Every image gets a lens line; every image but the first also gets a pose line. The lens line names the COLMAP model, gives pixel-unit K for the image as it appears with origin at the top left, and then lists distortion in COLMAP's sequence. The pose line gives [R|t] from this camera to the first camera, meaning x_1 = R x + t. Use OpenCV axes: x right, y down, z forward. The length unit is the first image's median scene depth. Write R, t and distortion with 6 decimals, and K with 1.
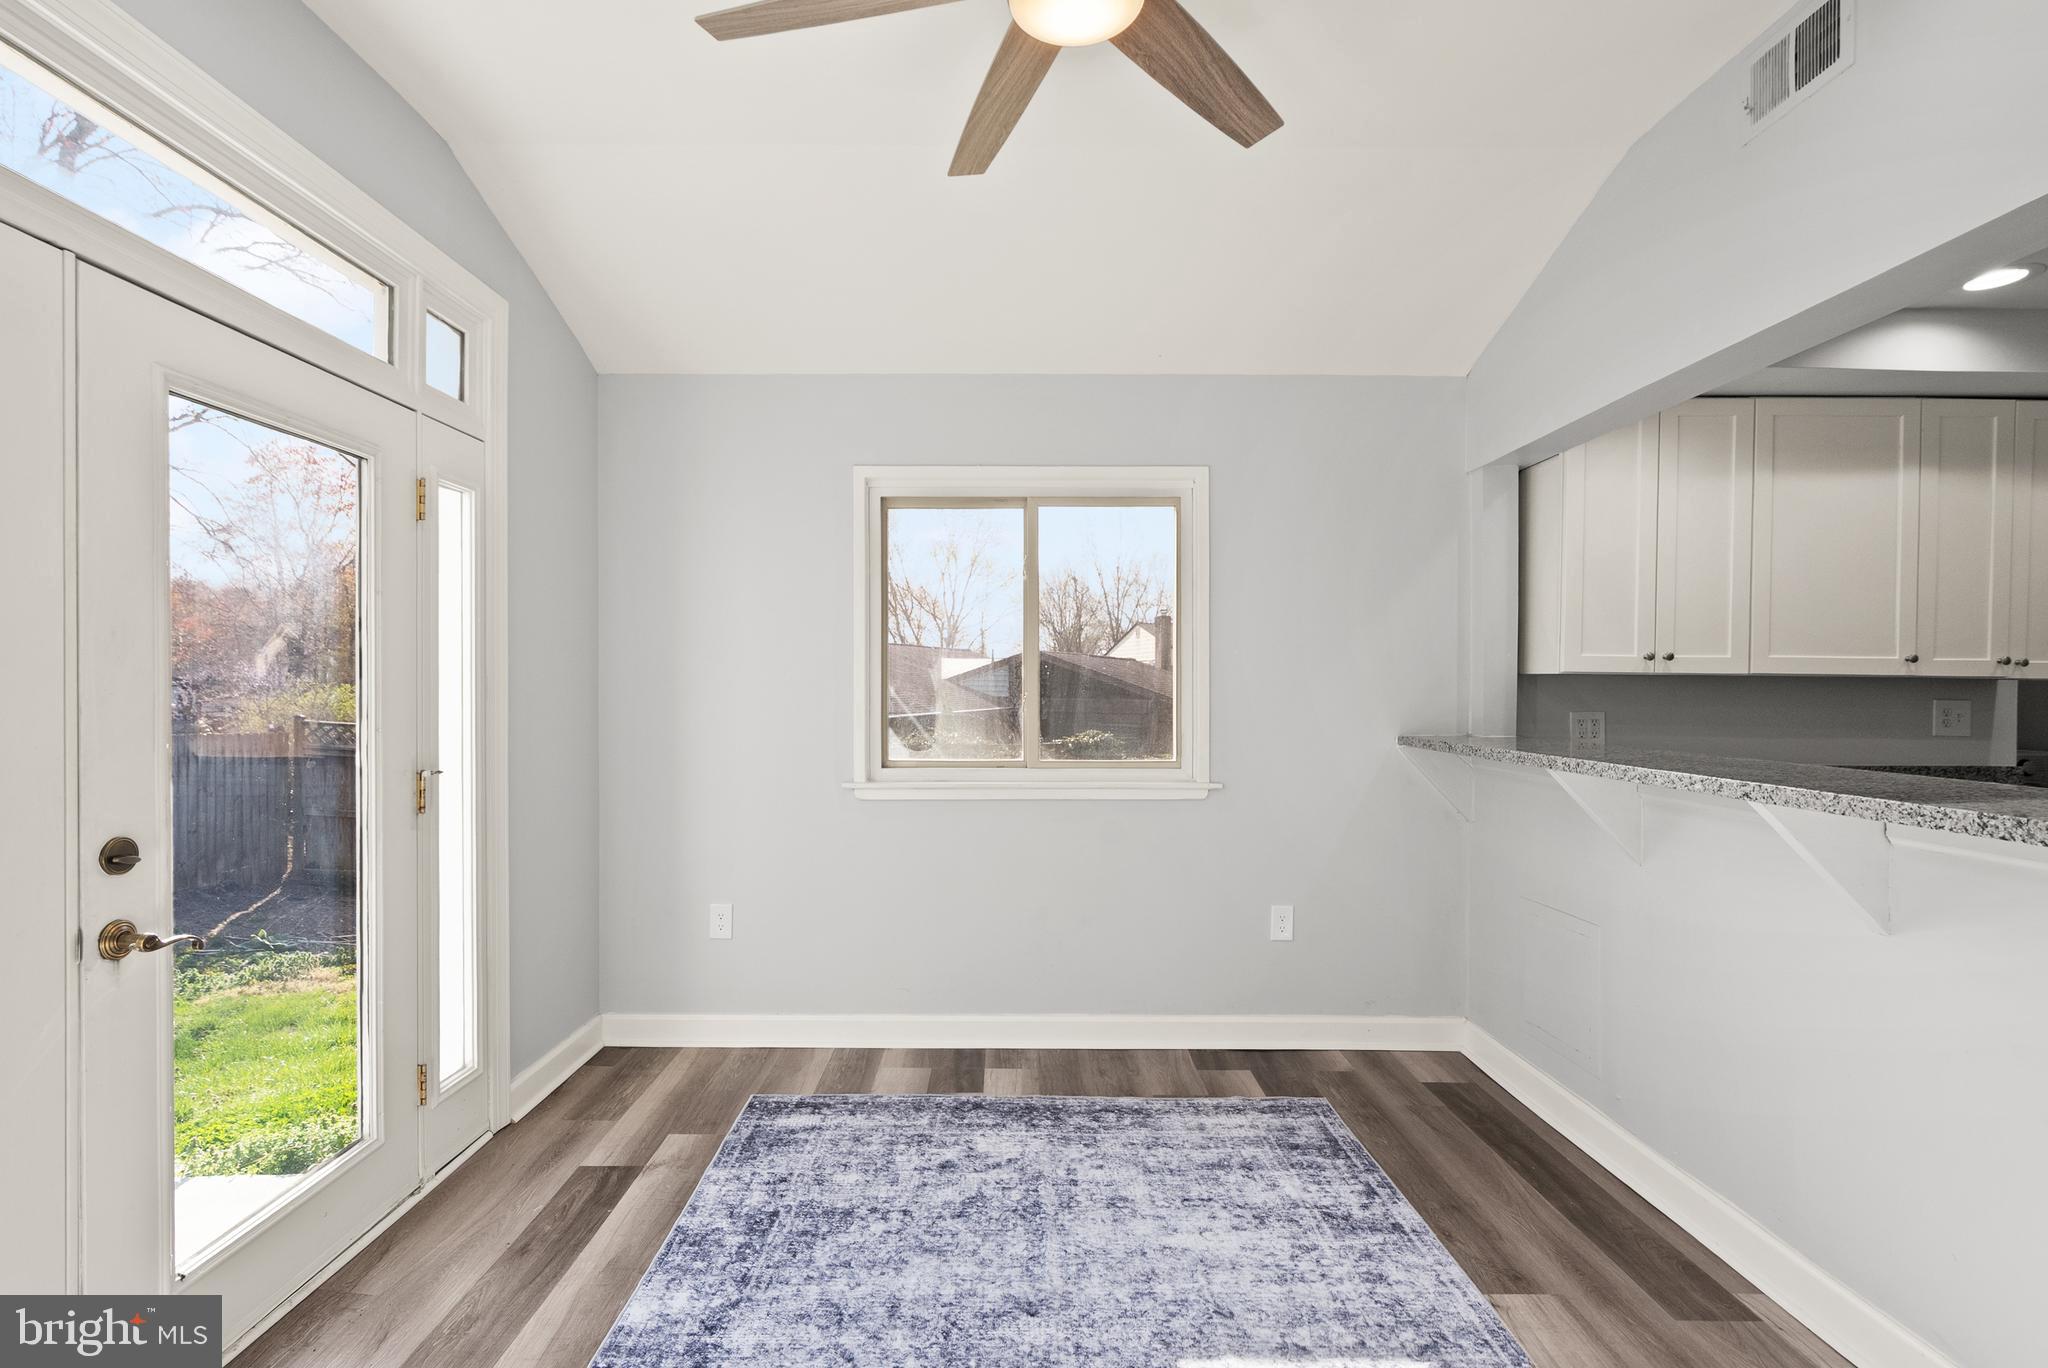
lens RADIAL K [[959.6, 0, 1011.3], [0, 959.6, 689.4], [0, 0, 1]] dist [-0.003240, -0.000168]
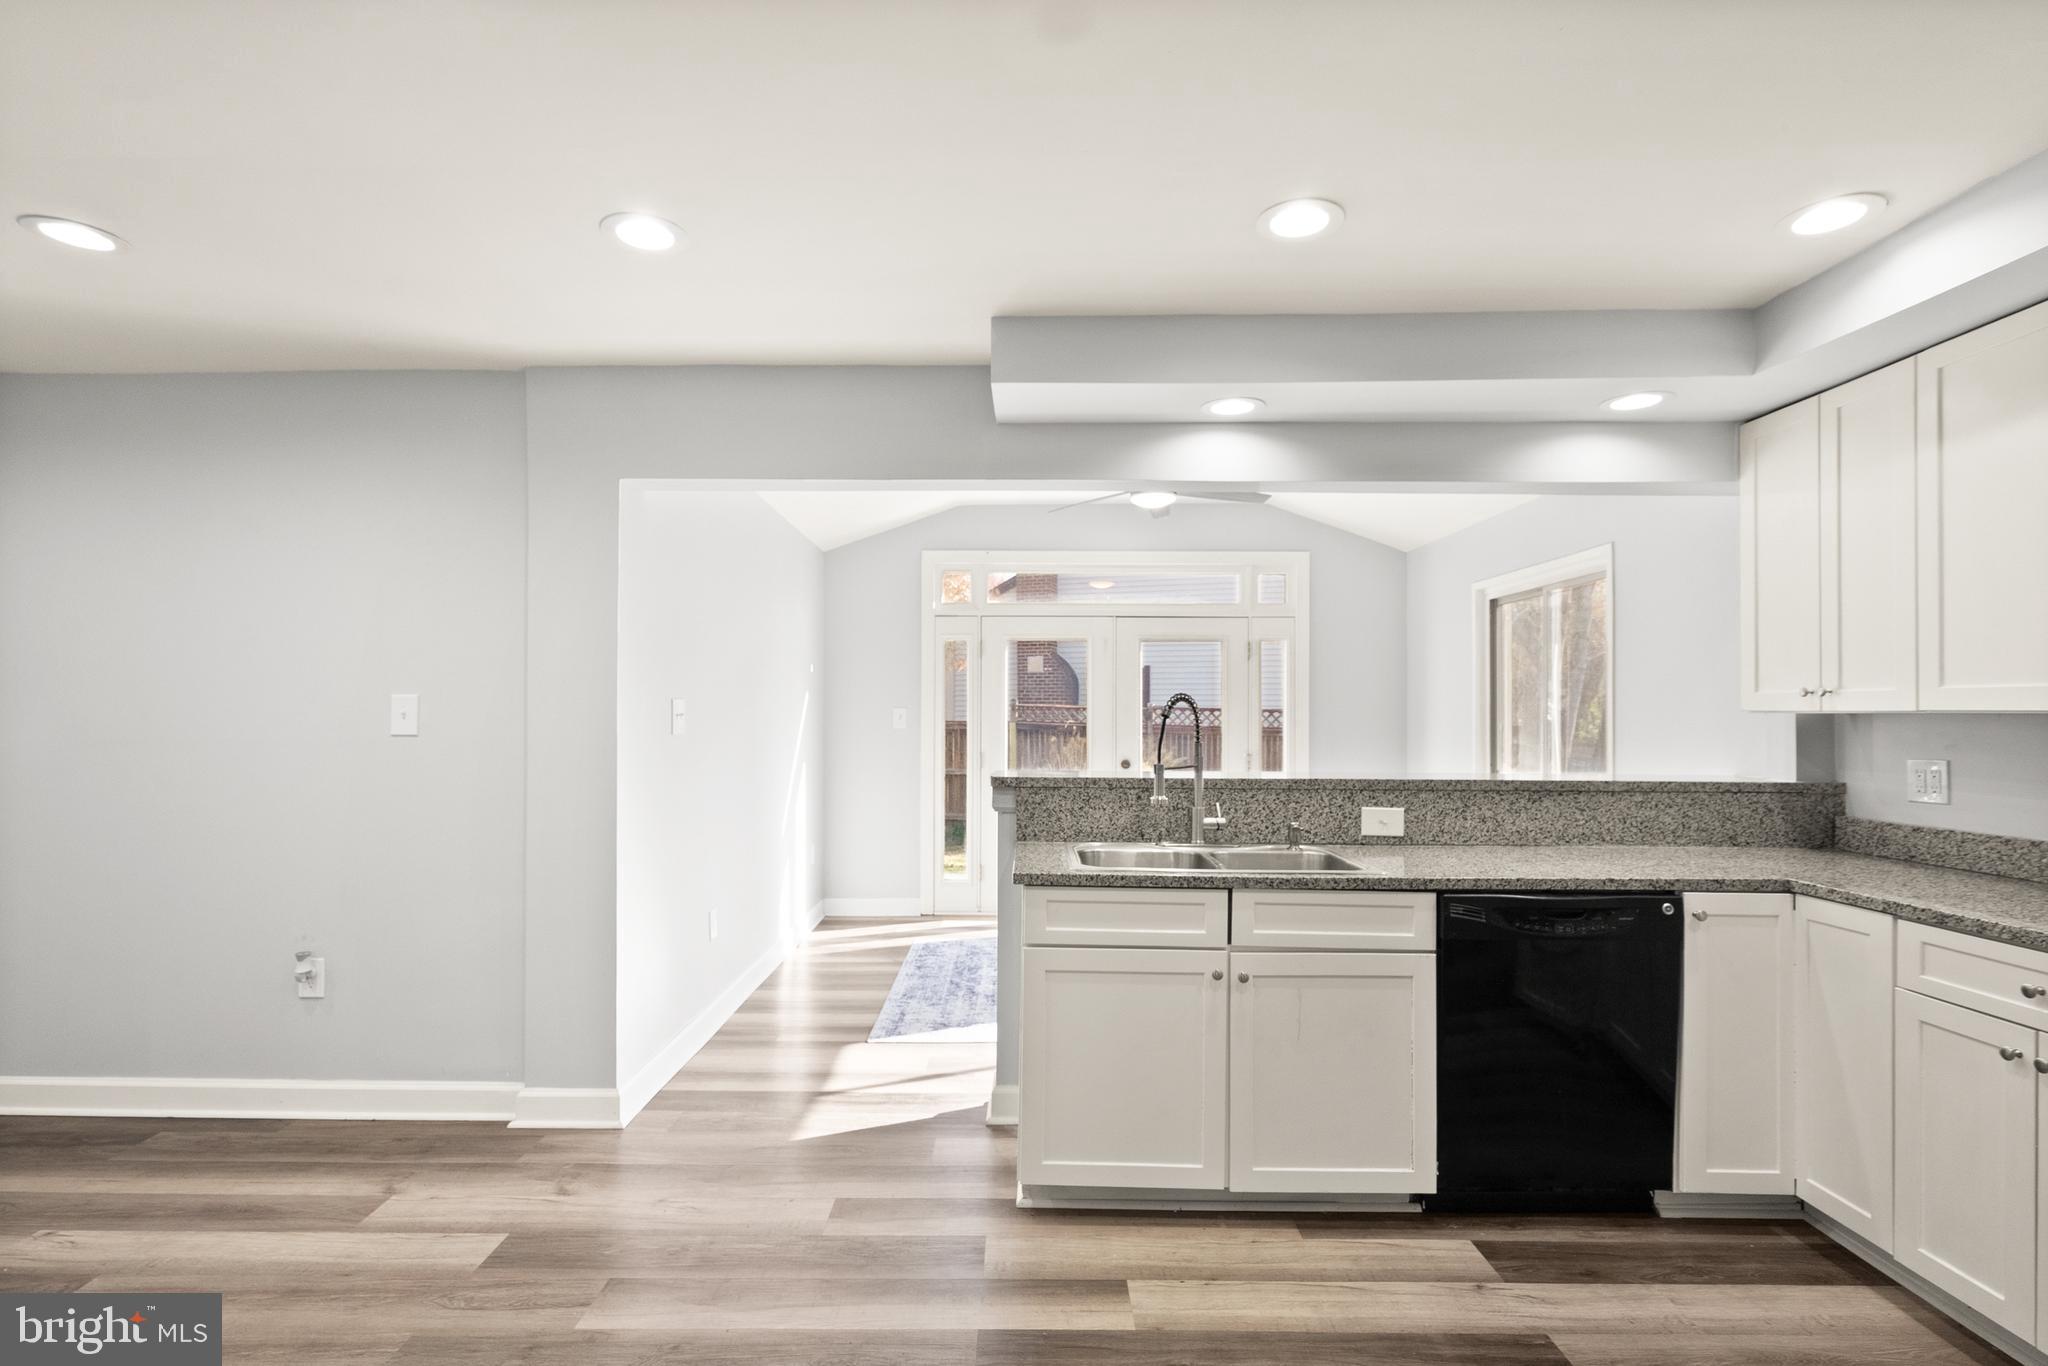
lens RADIAL K [[960.8, 0, 1024.1], [0, 960.8, 713.1], [0, 0, 1]] dist [-0.000809, 0.000338]
pose [[0.013222, -0.008543, -0.999876, 1.752475], [-0.010560, 0.999907, -0.008682, -0.000214], [0.999857, 0.010673, 0.013131, 0.312060]]
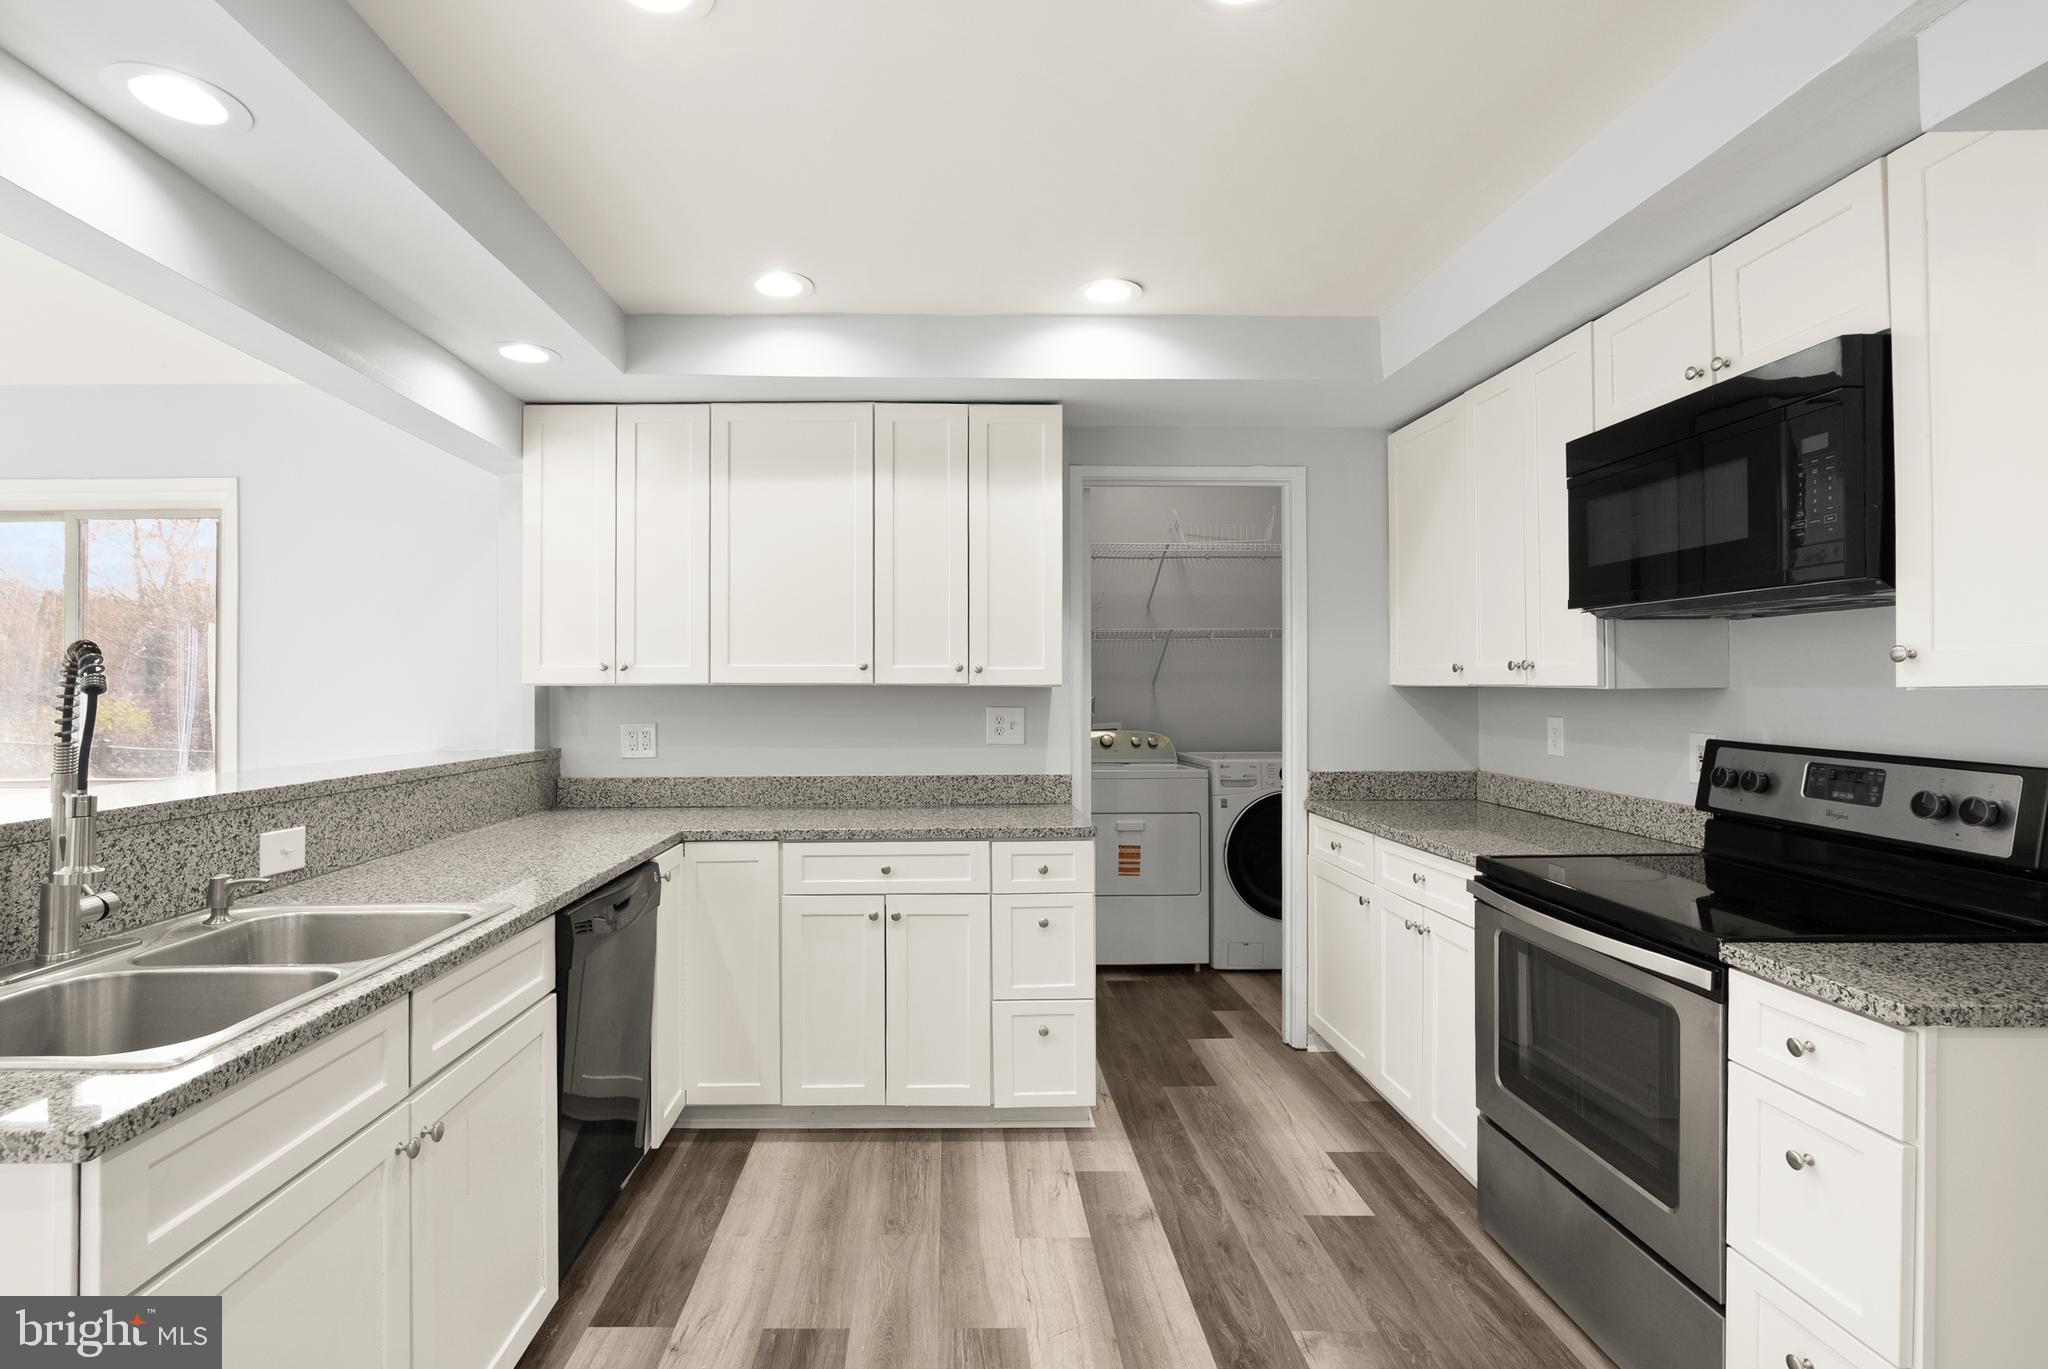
lens RADIAL K [[982.4, 0, 953.9], [0, 982.4, 675.0], [0, 0, 1]] dist [-0.004727, -0.000259]
pose [[0.999679, -0.009916, 0.023308, 1.141548], [0.010444, 0.999689, -0.022635, 0.000102], [-0.023076, 0.022871, 0.999472, -0.014895]]
